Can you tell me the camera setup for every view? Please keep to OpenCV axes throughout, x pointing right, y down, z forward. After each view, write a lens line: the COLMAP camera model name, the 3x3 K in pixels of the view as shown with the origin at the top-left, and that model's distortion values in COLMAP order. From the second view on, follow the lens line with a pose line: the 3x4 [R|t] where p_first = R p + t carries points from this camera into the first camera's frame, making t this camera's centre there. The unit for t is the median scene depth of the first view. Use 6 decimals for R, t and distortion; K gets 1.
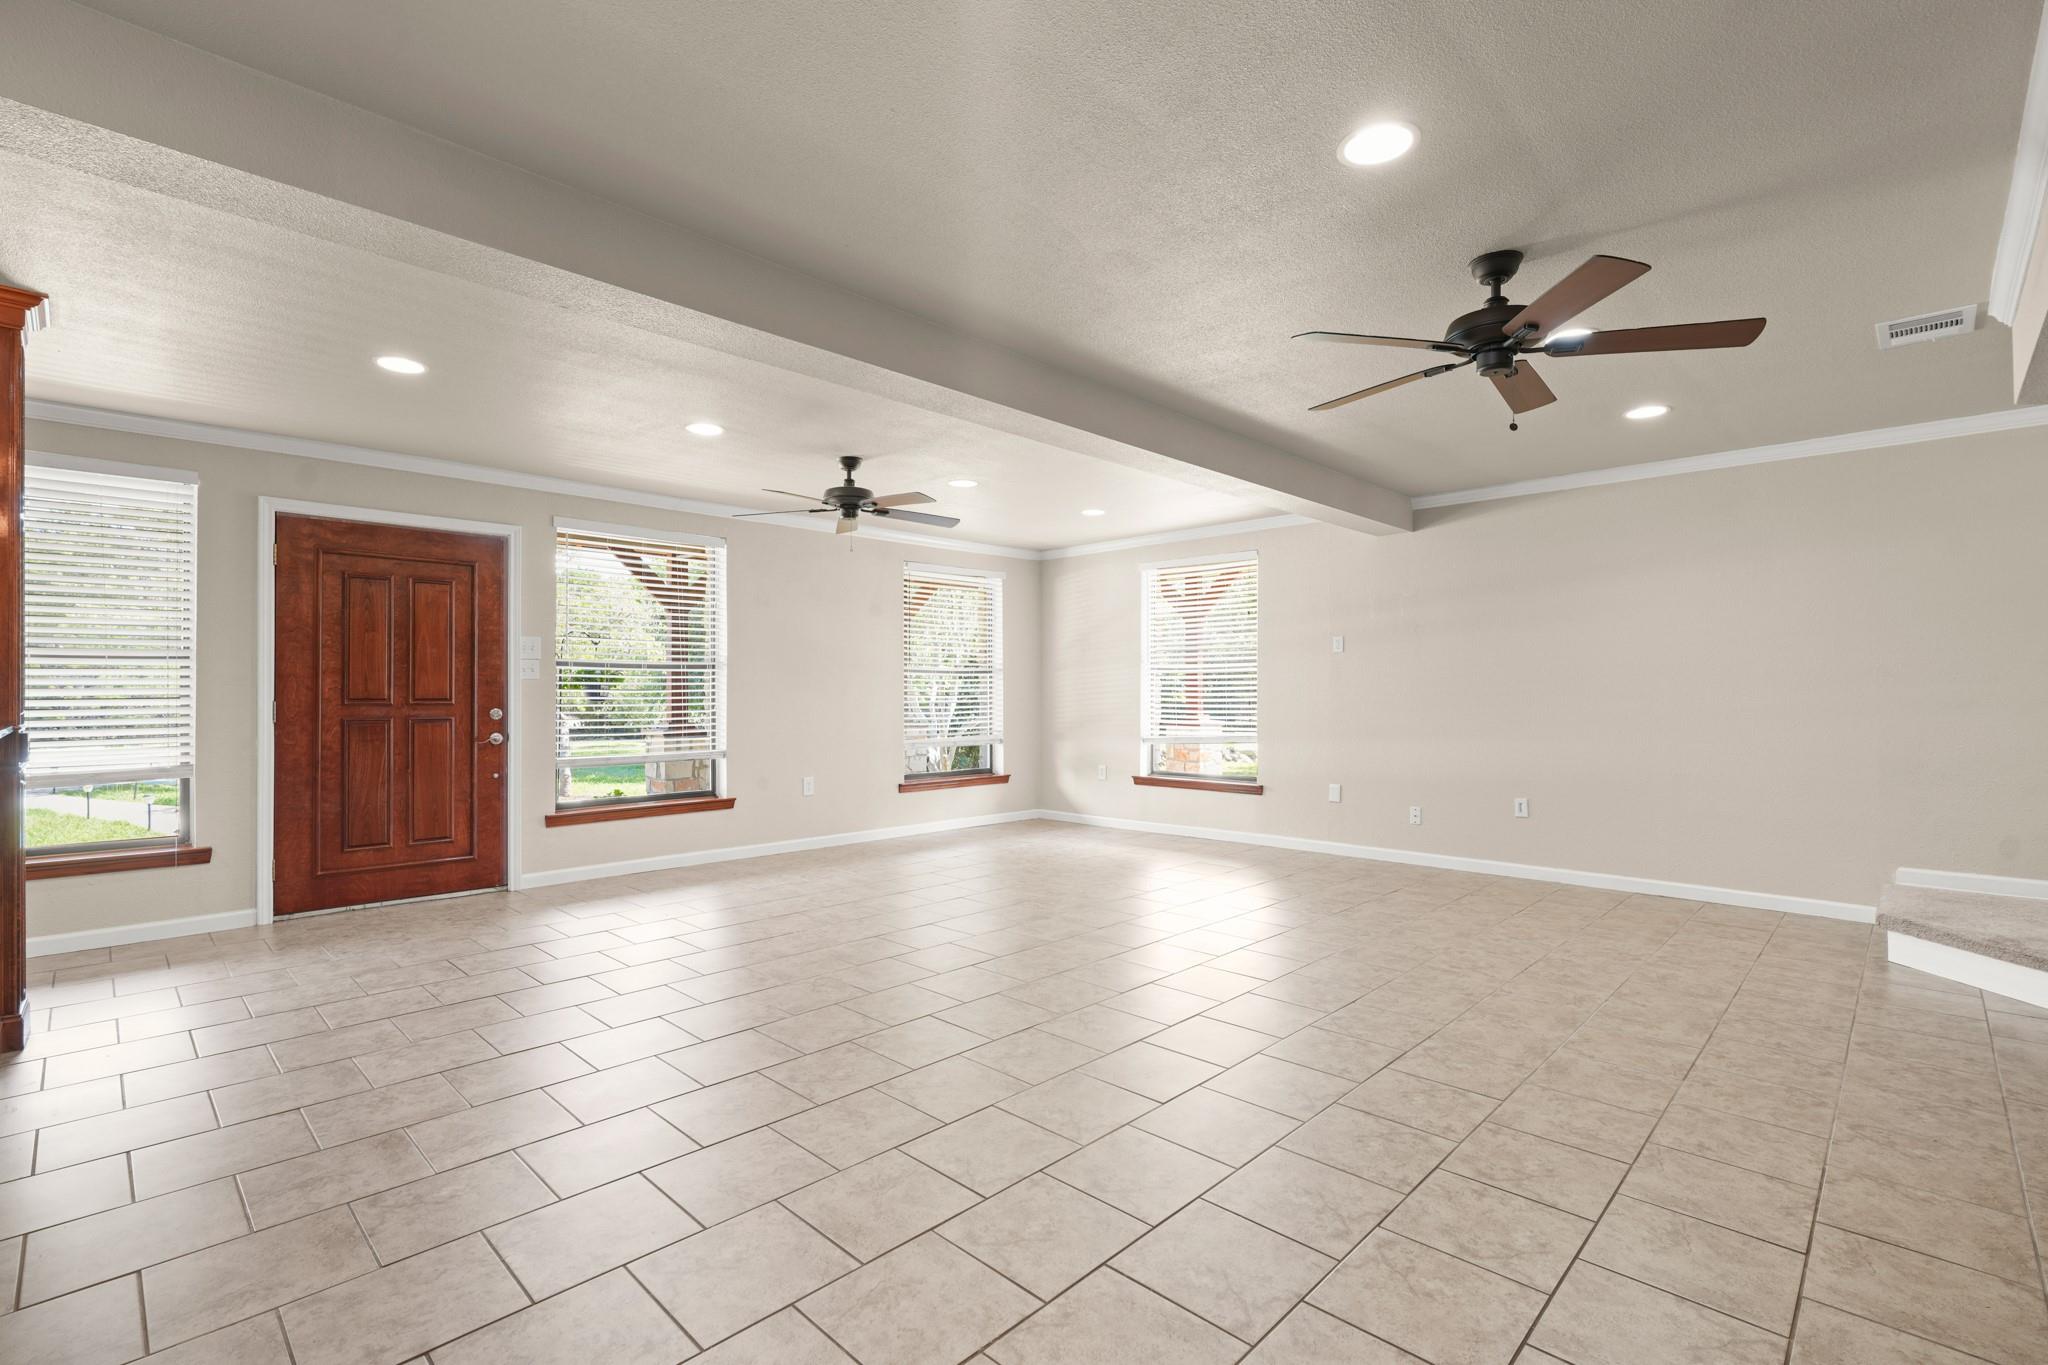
lens RADIAL K [[921.3, 0, 1017.9], [0, 921.3, 689.3], [0, 0, 1]] dist [0.000821, -0.000645]
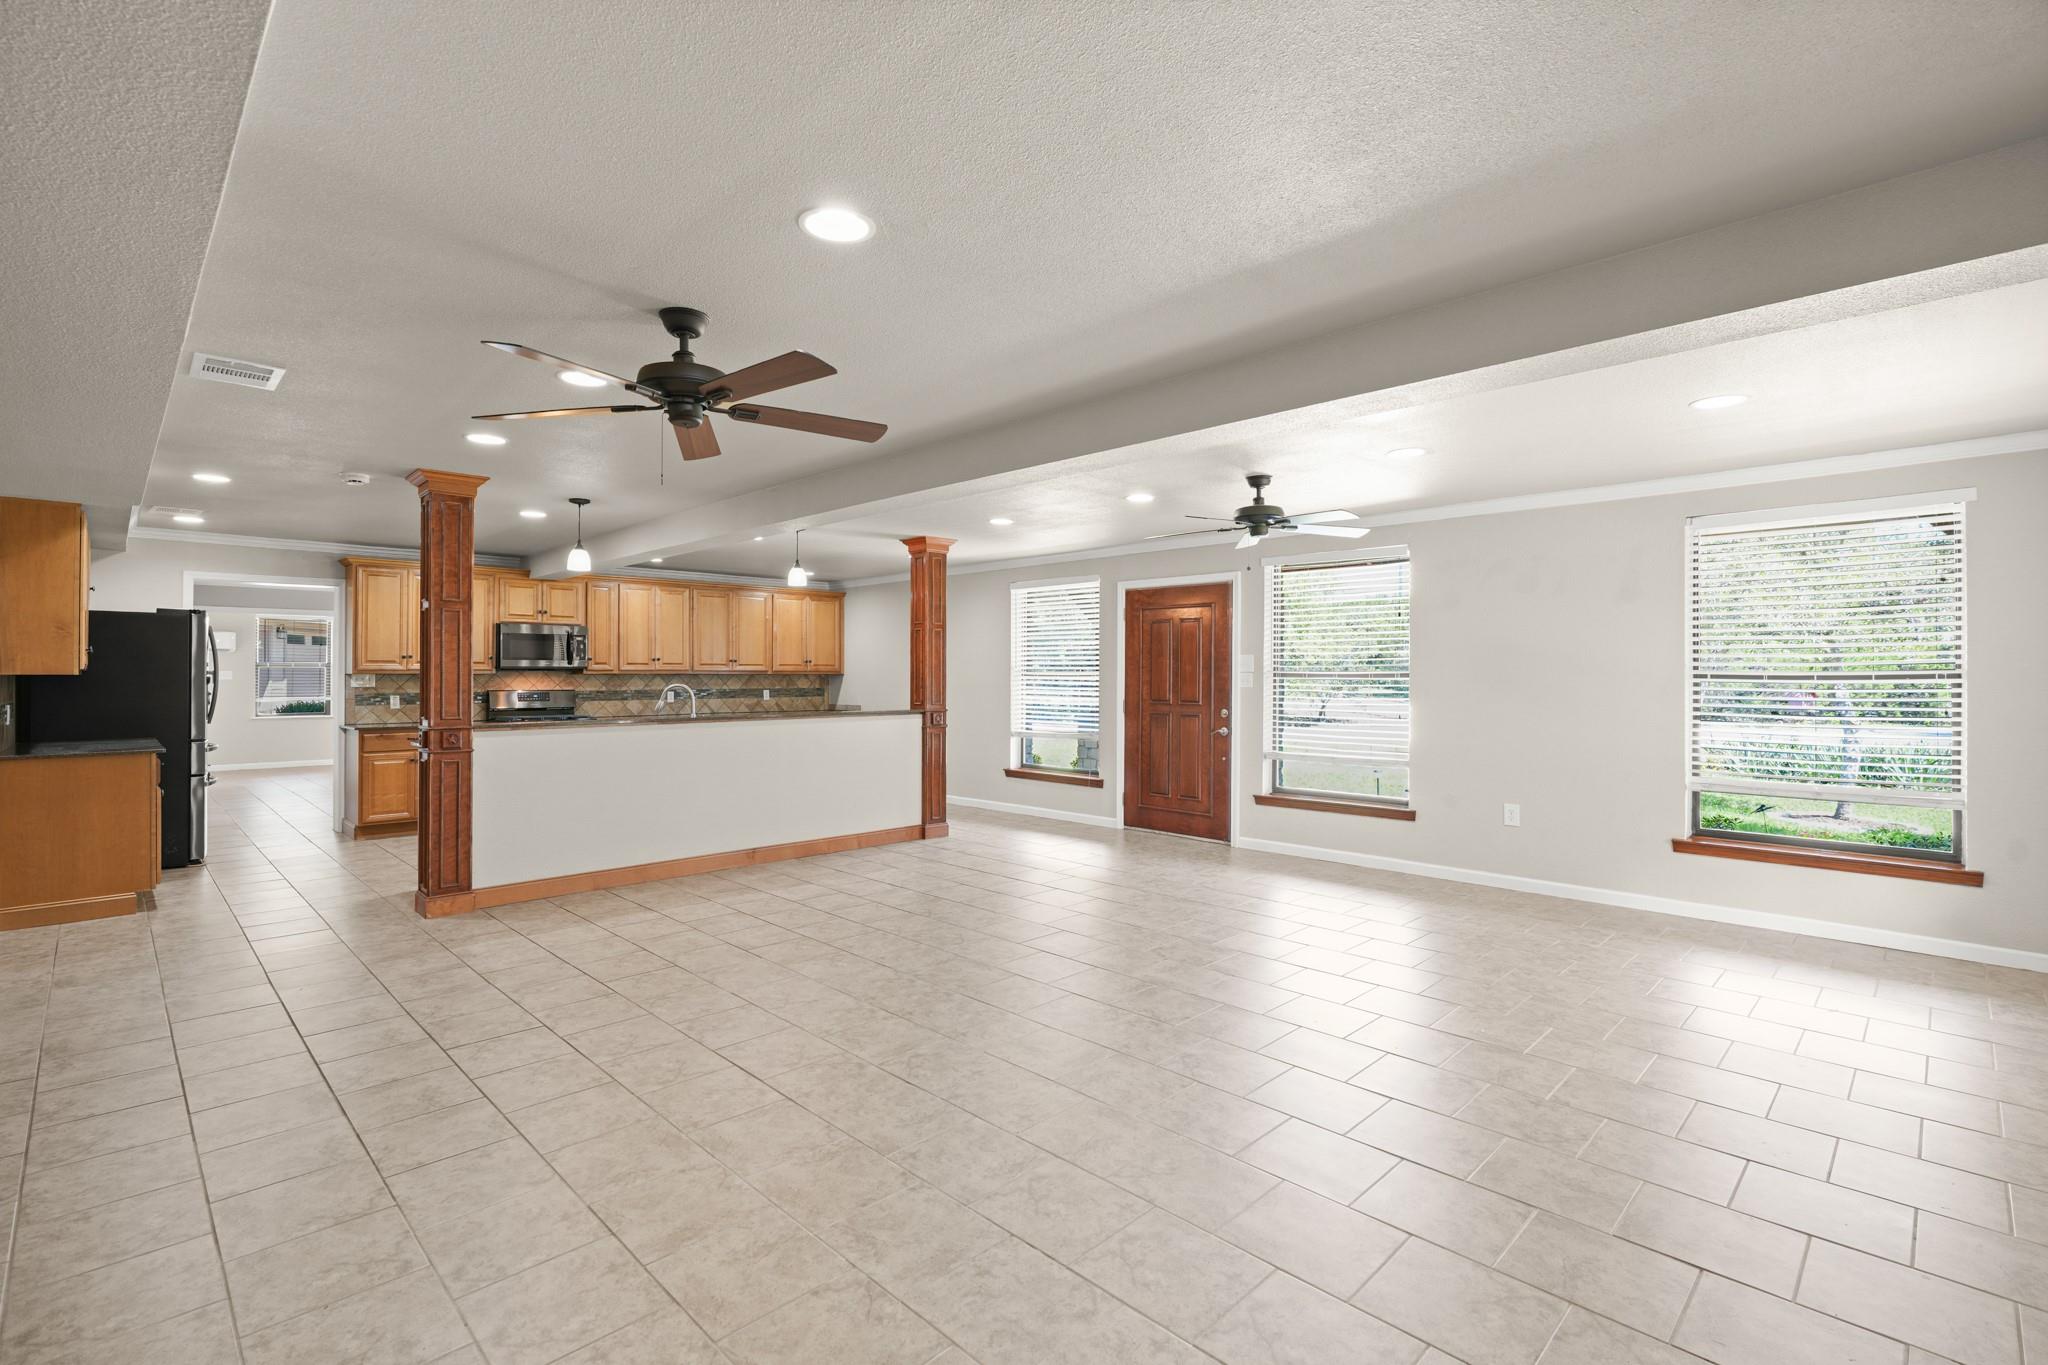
lens RADIAL K [[931.1, 0, 1020.0], [0, 931.1, 674.2], [0, 0, 1]] dist [0.001767, 0.000233]
pose [[-0.013508, 0.000214, -0.999909, 0.932265], [0.003370, 0.999994, 0.000169, -0.036502], [0.999903, -0.003367, -0.013509, 0.836417]]
